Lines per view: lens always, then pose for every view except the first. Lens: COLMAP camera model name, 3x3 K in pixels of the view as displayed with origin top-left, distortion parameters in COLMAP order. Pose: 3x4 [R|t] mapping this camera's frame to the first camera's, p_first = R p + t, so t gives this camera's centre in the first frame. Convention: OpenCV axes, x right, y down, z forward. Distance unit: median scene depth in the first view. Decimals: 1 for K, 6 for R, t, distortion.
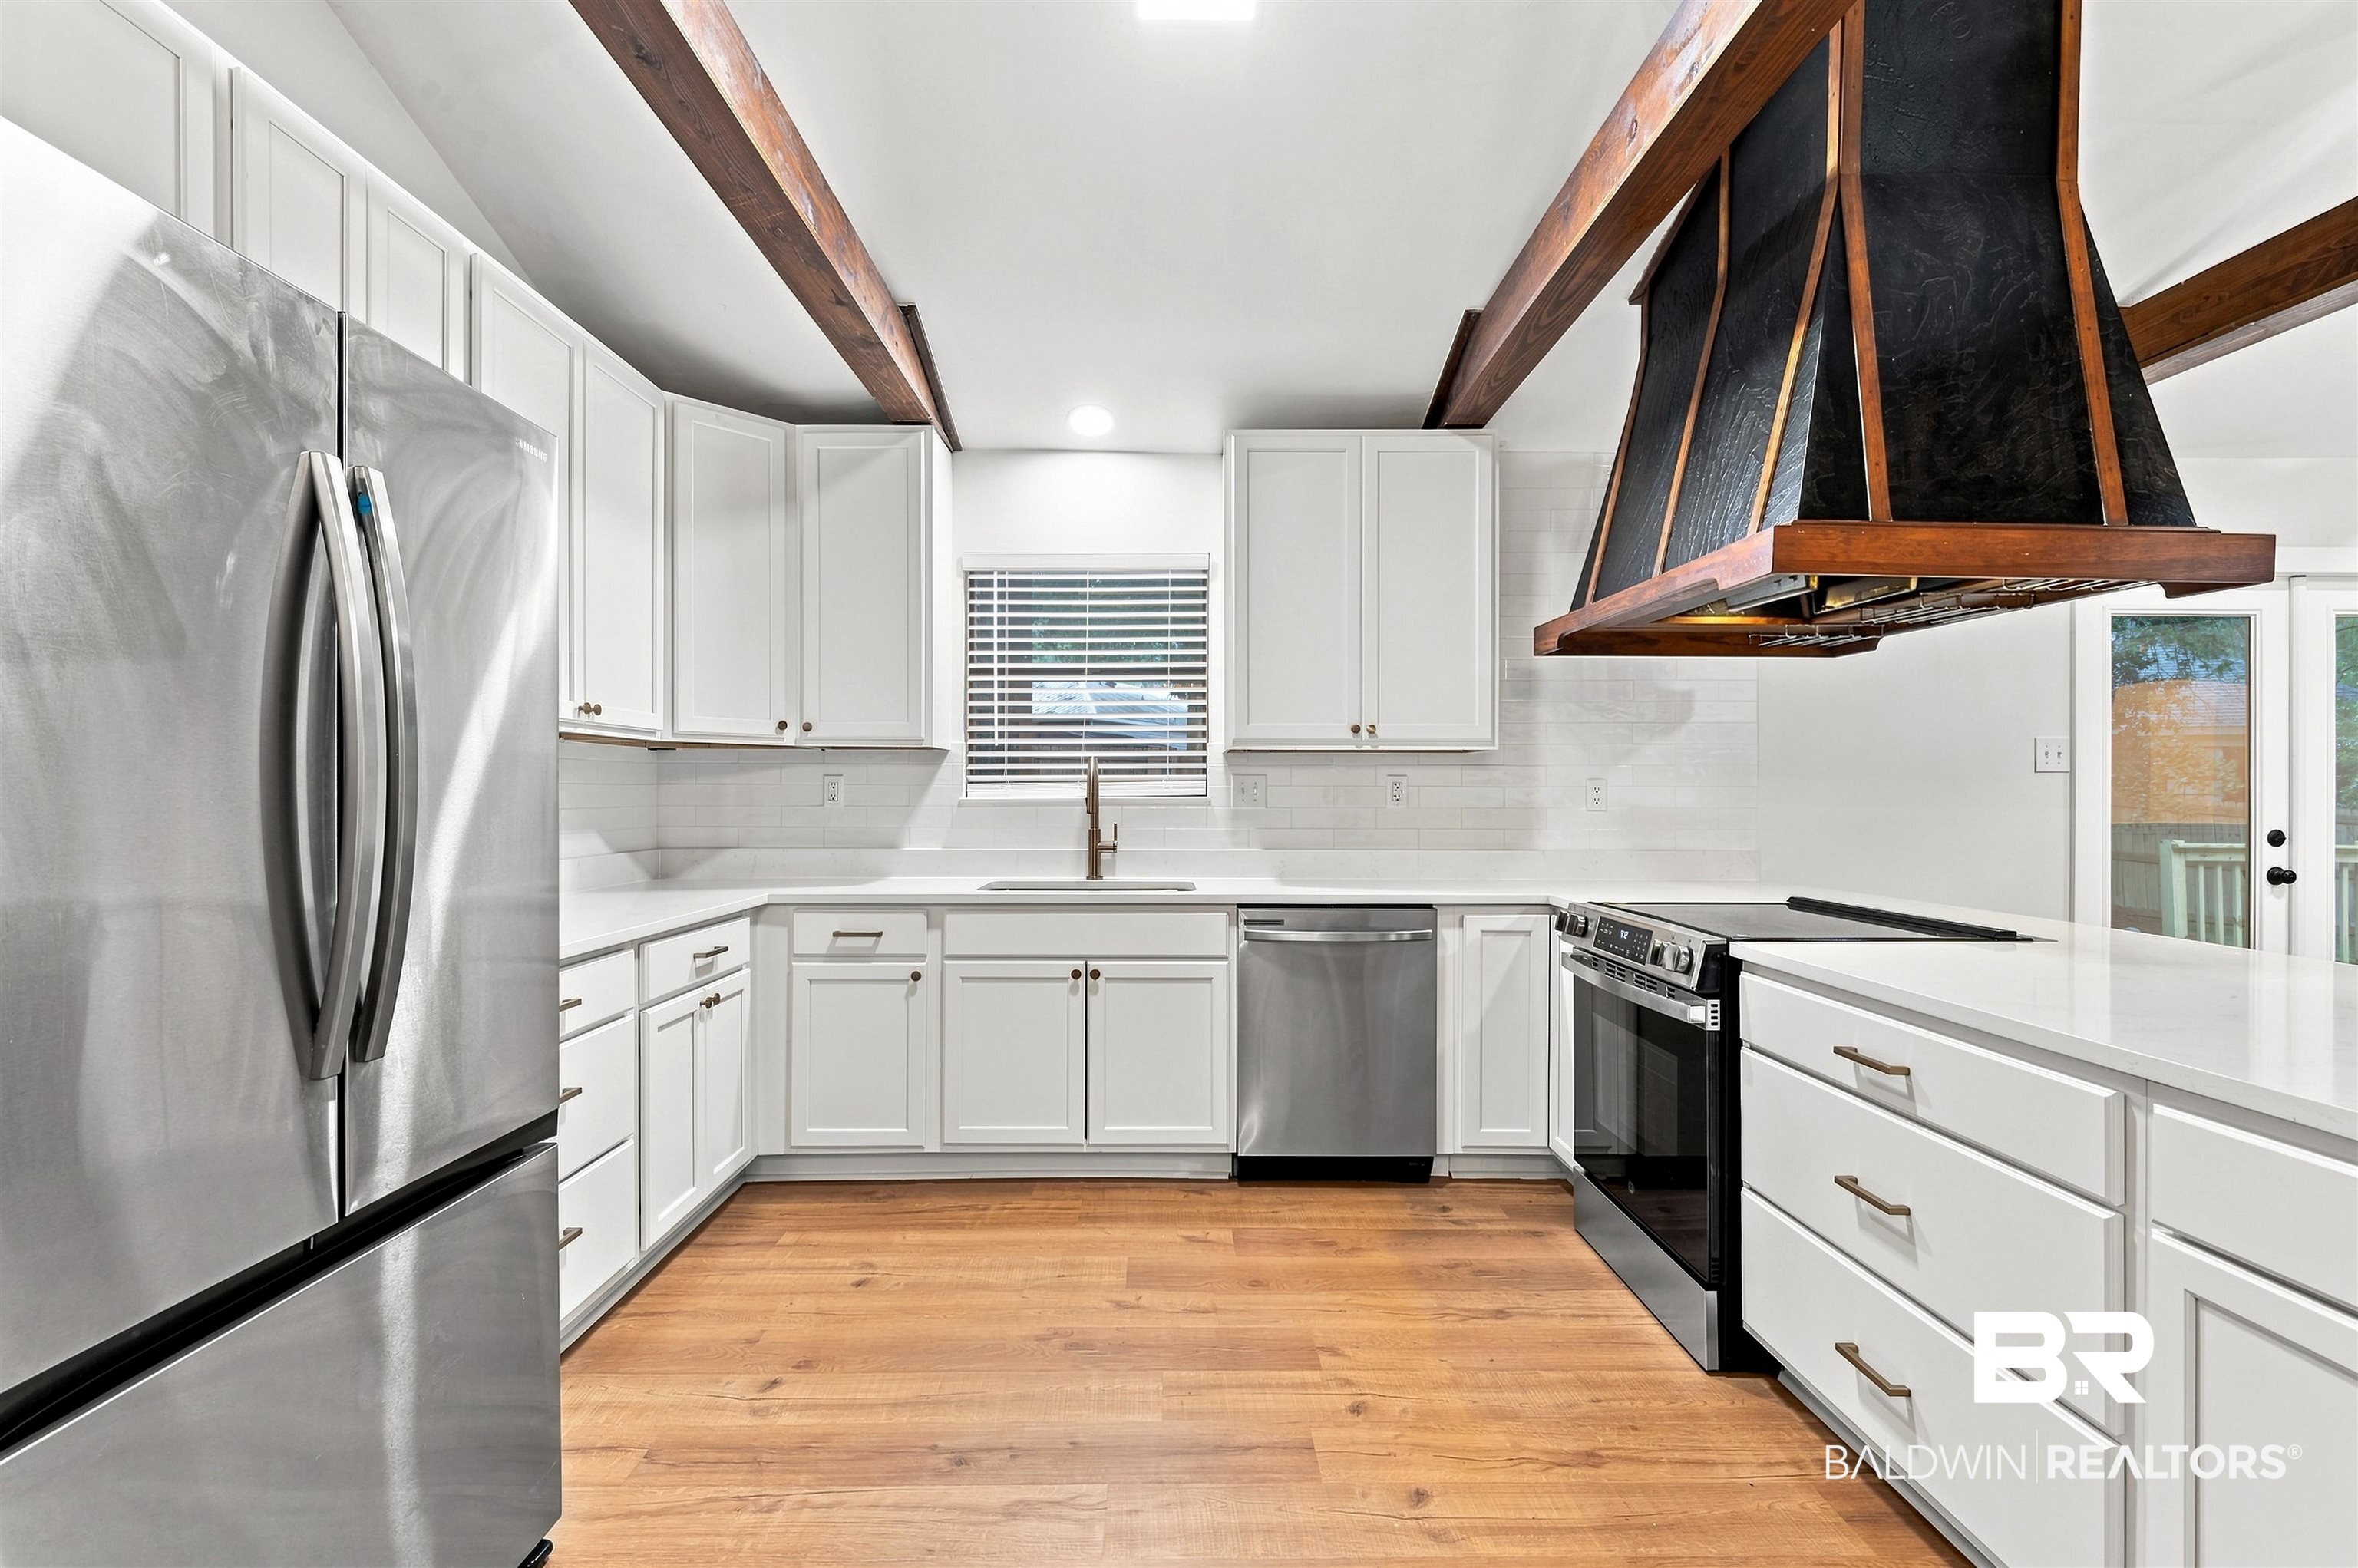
lens RADIAL K [[1071.0, 0, 1173.4], [0, 1071.0, 791.9], [0, 0, 1]] dist [0.000554, 0.000784]
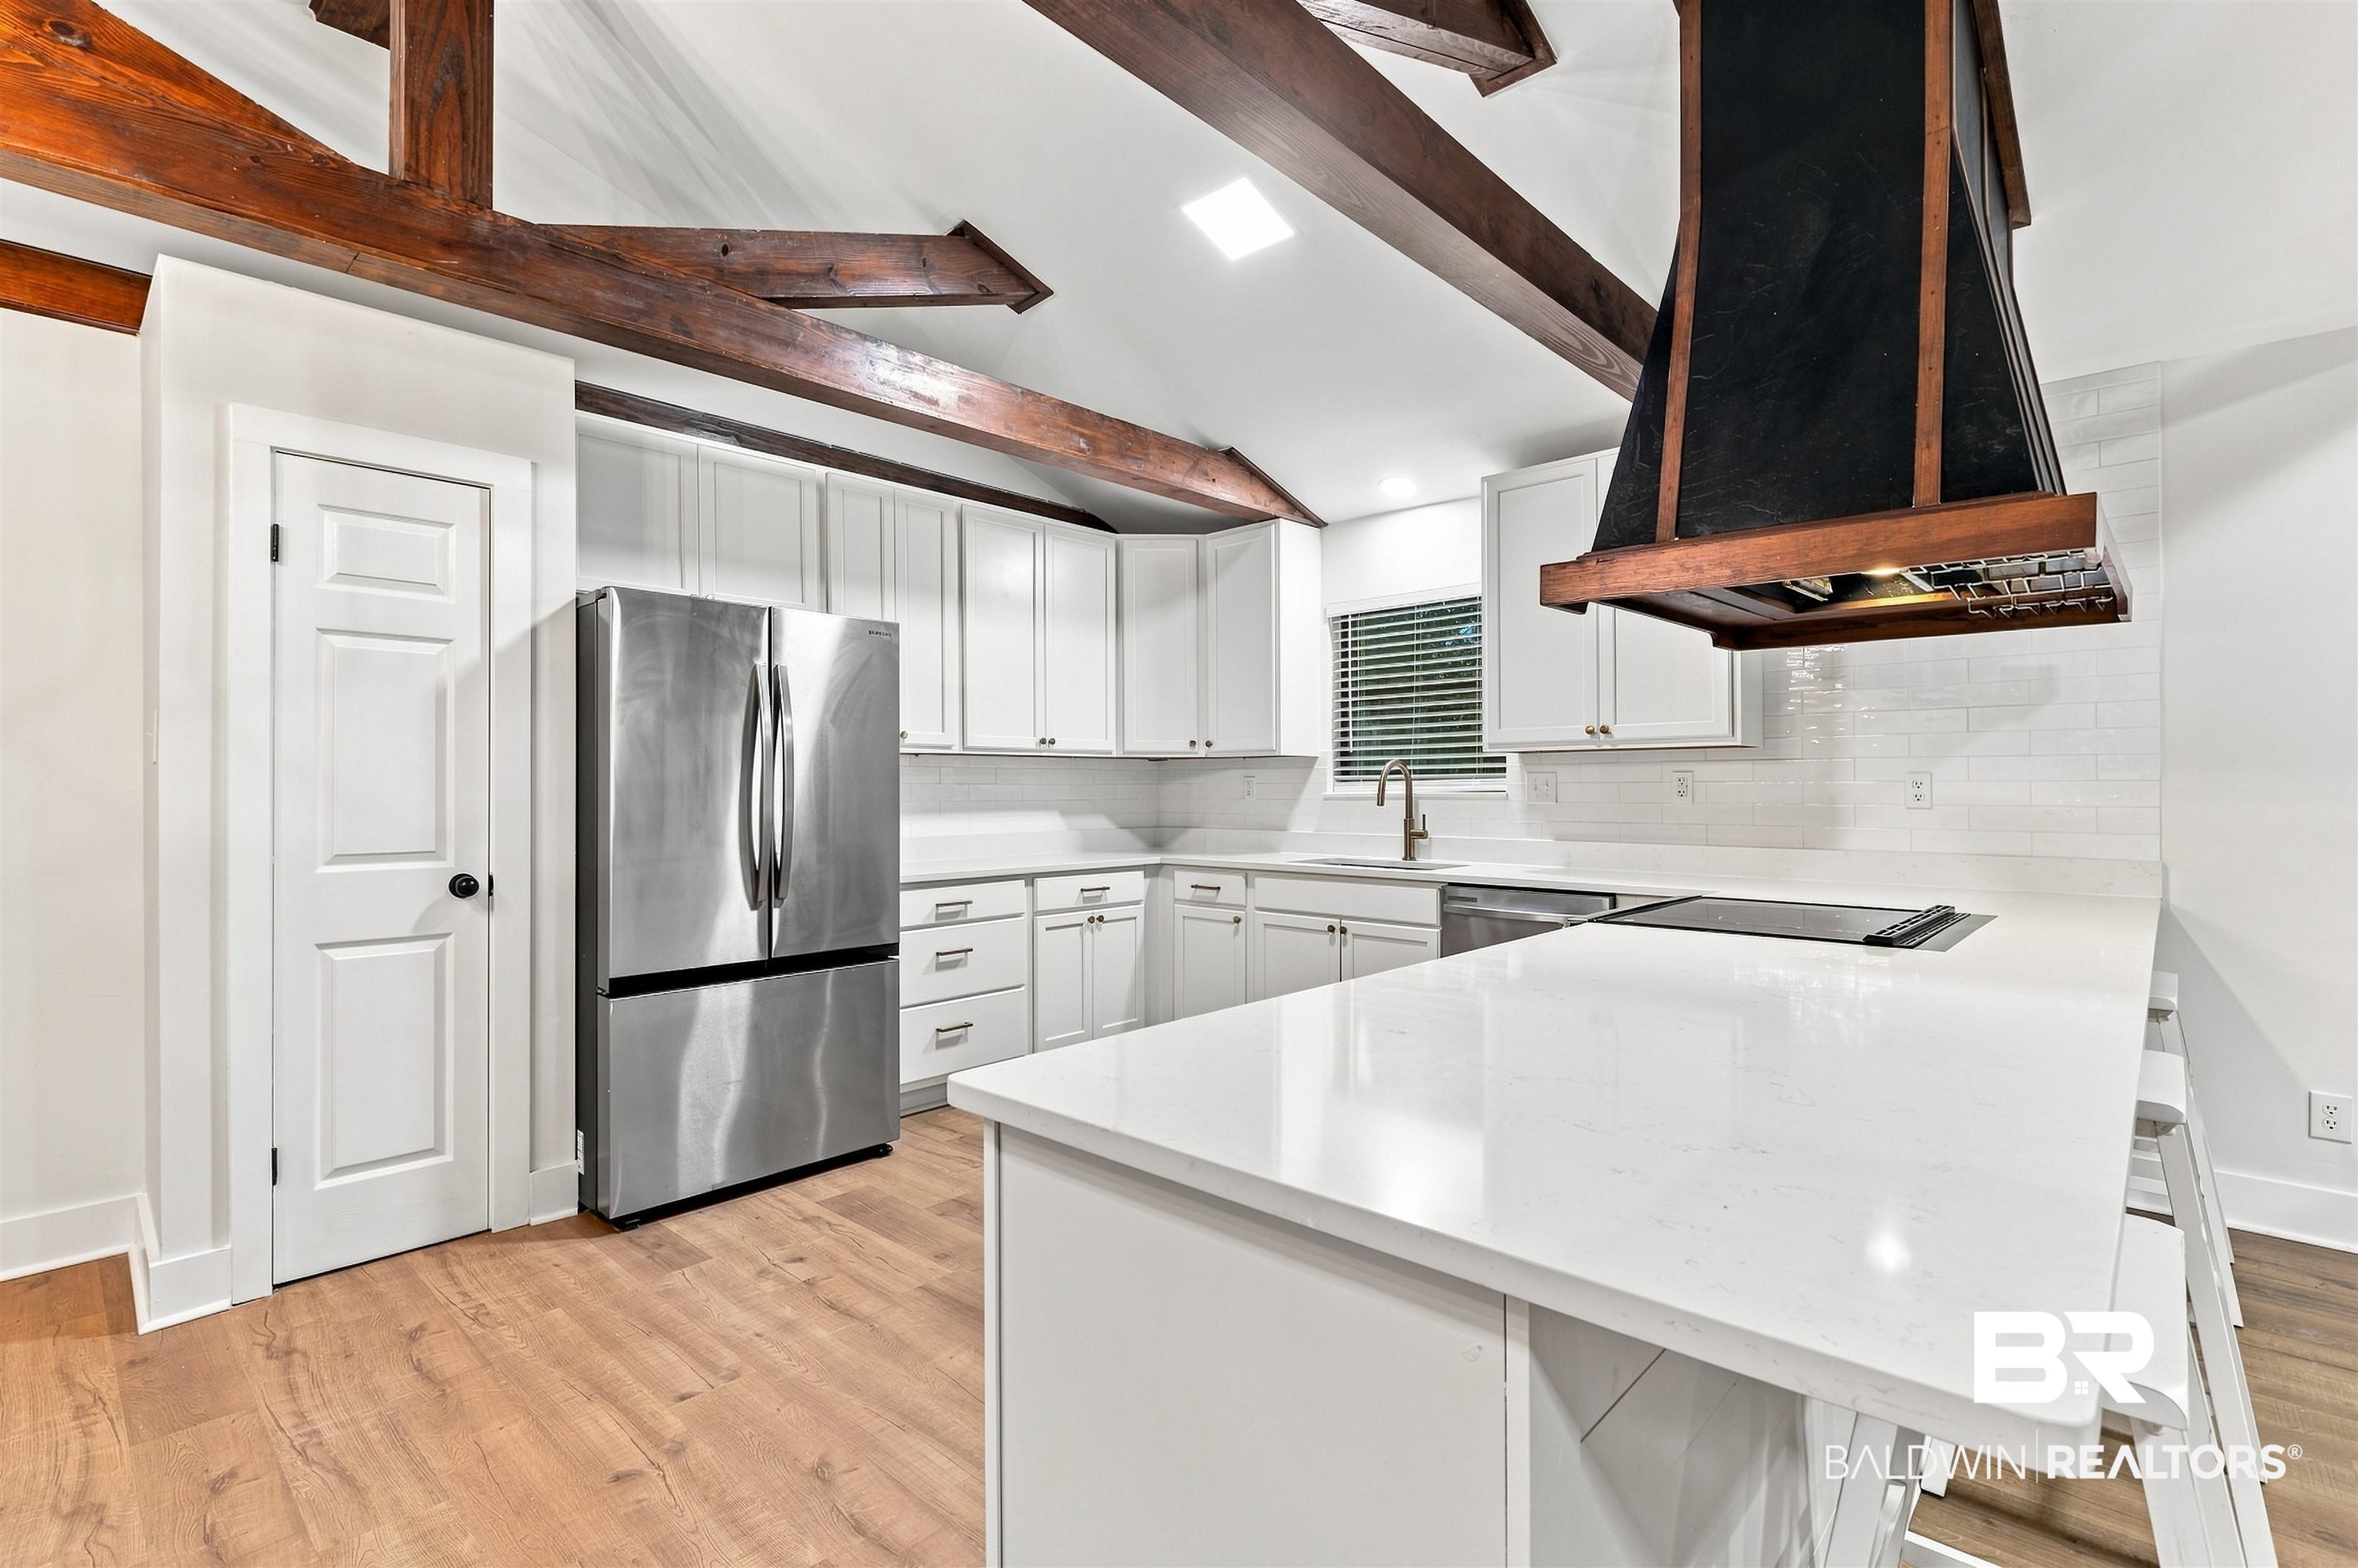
lens RADIAL K [[1071.0, 0, 1170.9], [0, 1071.0, 779.6], [0, 0, 1]] dist [0.000554, 0.000784]
pose [[0.726314, -0.007728, -0.687320, 0.568941], [0.005031, 0.999970, -0.005927, -0.004425], [0.687345, 0.000847, 0.726331, -0.072240]]
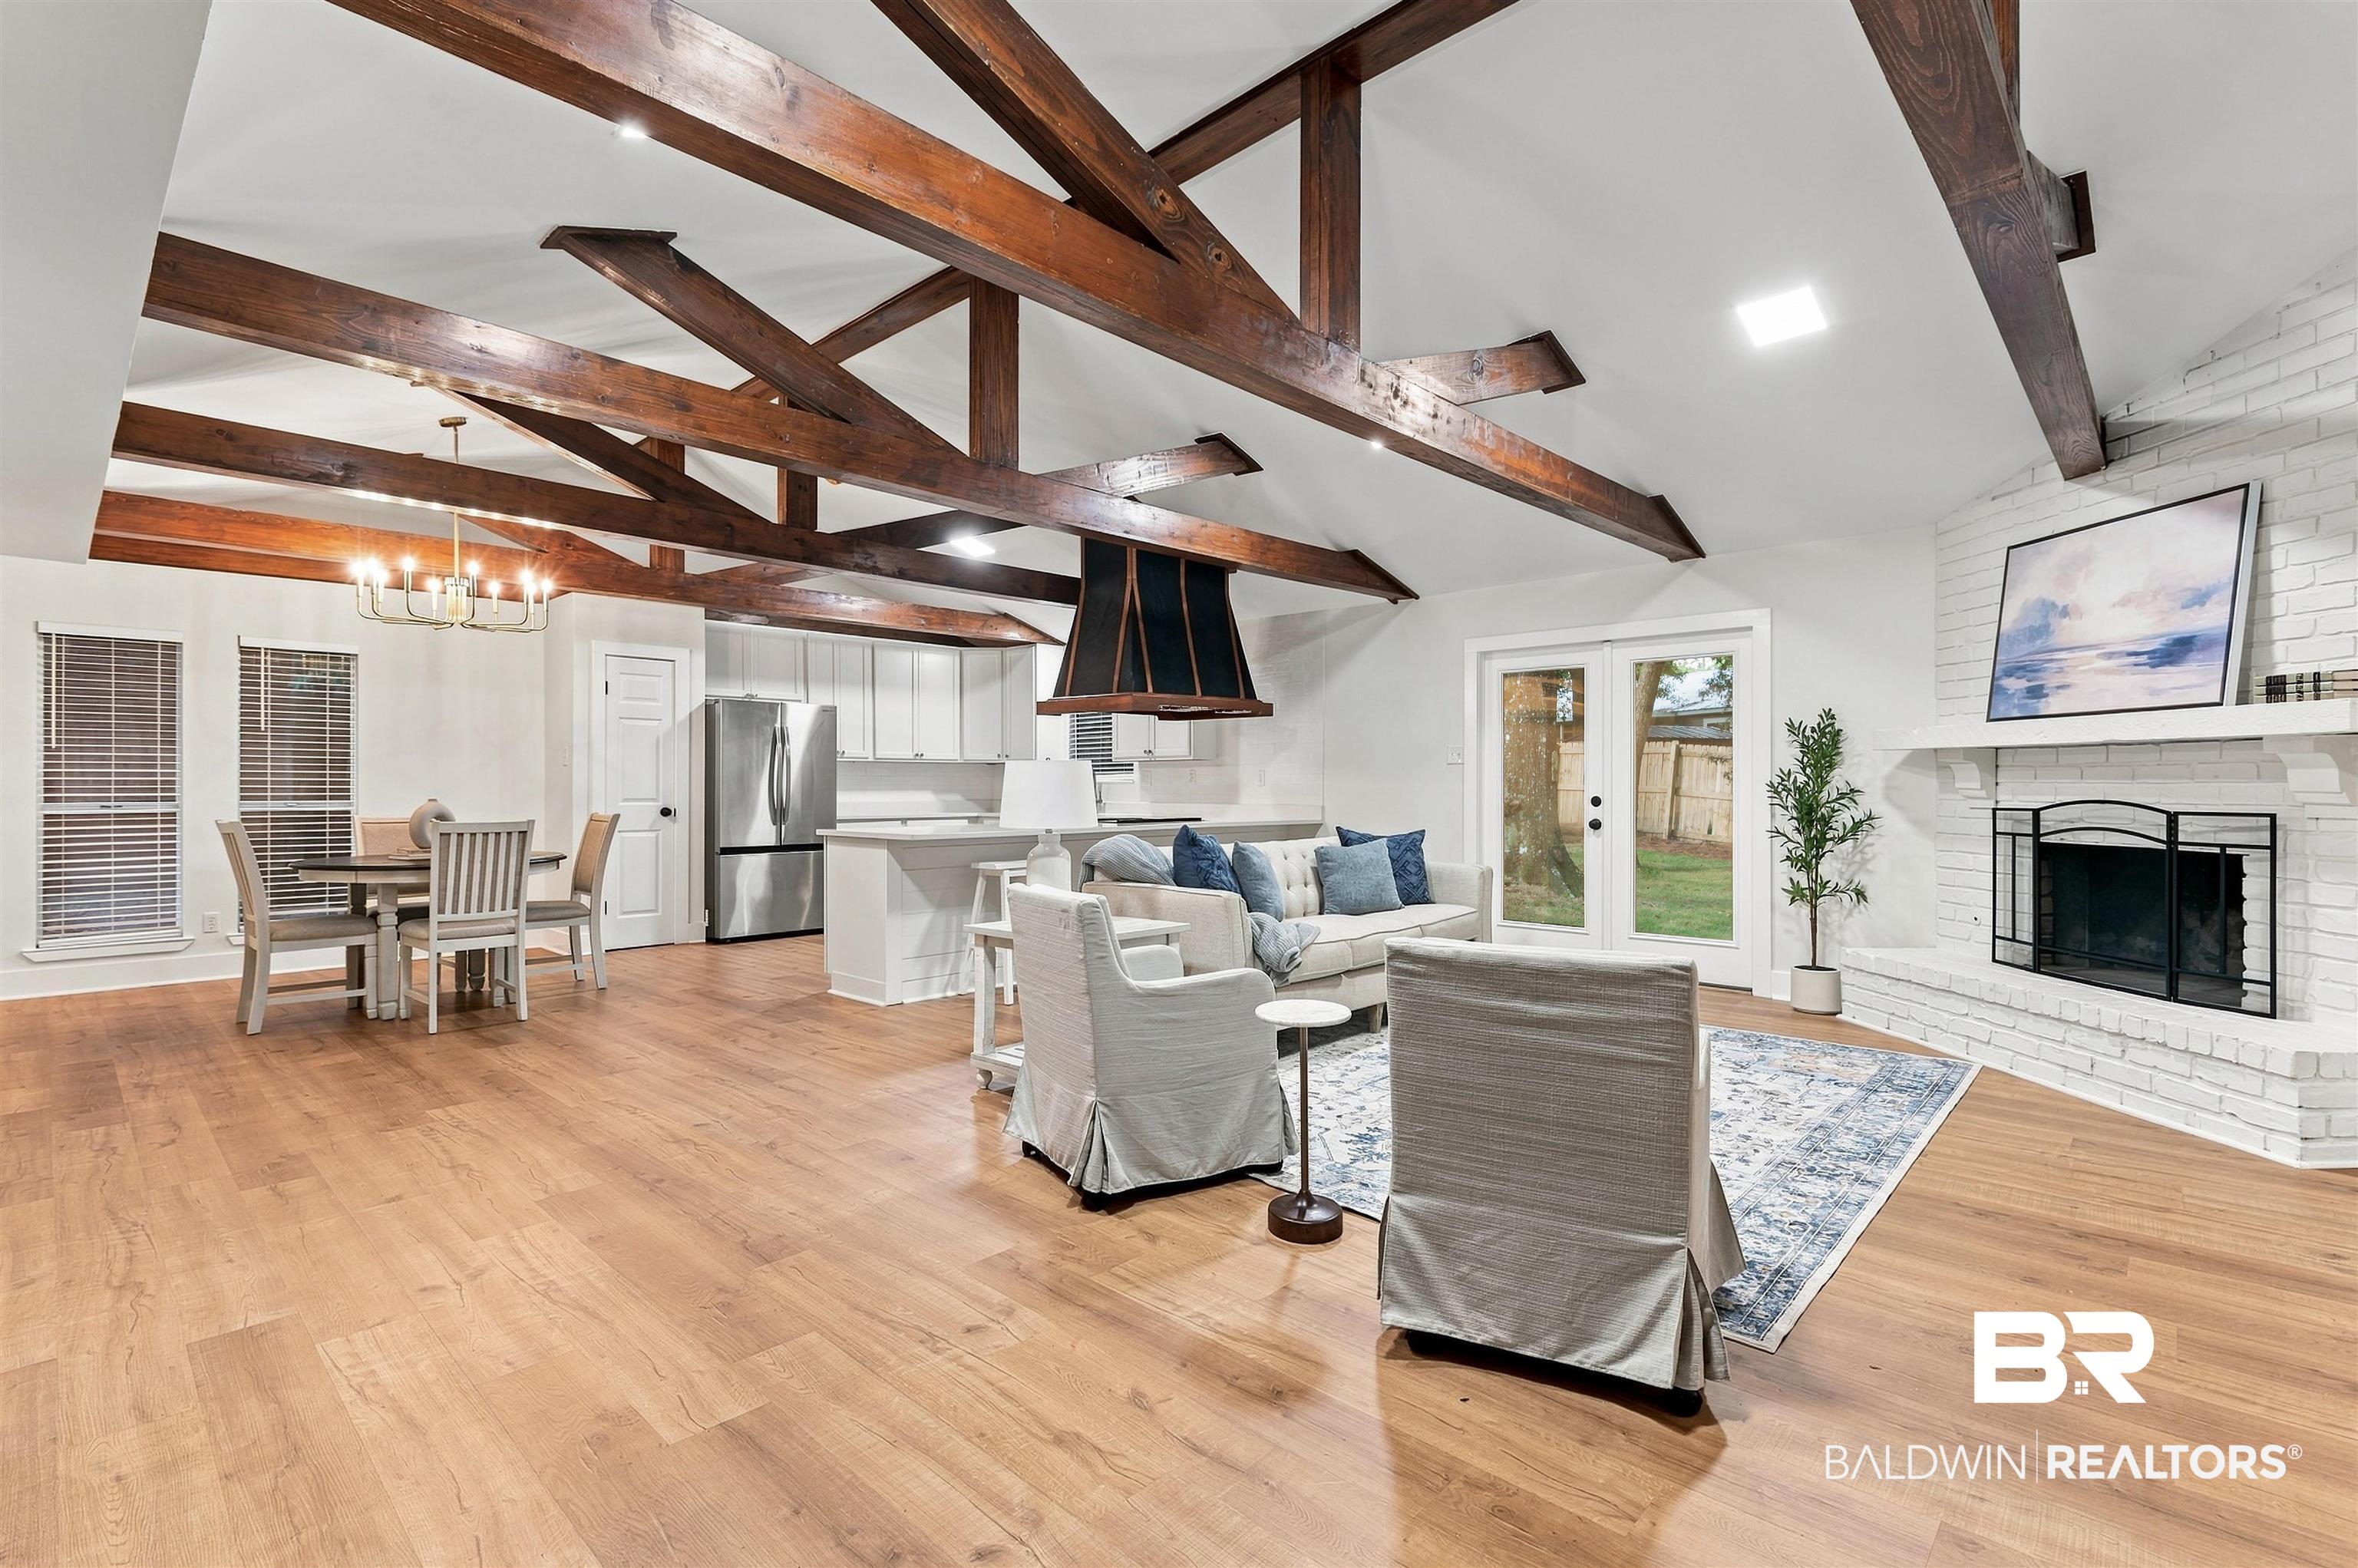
lens RADIAL K [[1071.0, 0, 1176.7], [0, 1071.0, 787.4], [0, 0, 1]] dist [0.000554, 0.000784]
pose [[0.717433, -0.001748, -0.696625, 1.798523], [0.002475, 0.999997, 0.000040, 0.020779], [0.696623, -0.001753, 0.717435, -0.651386]]
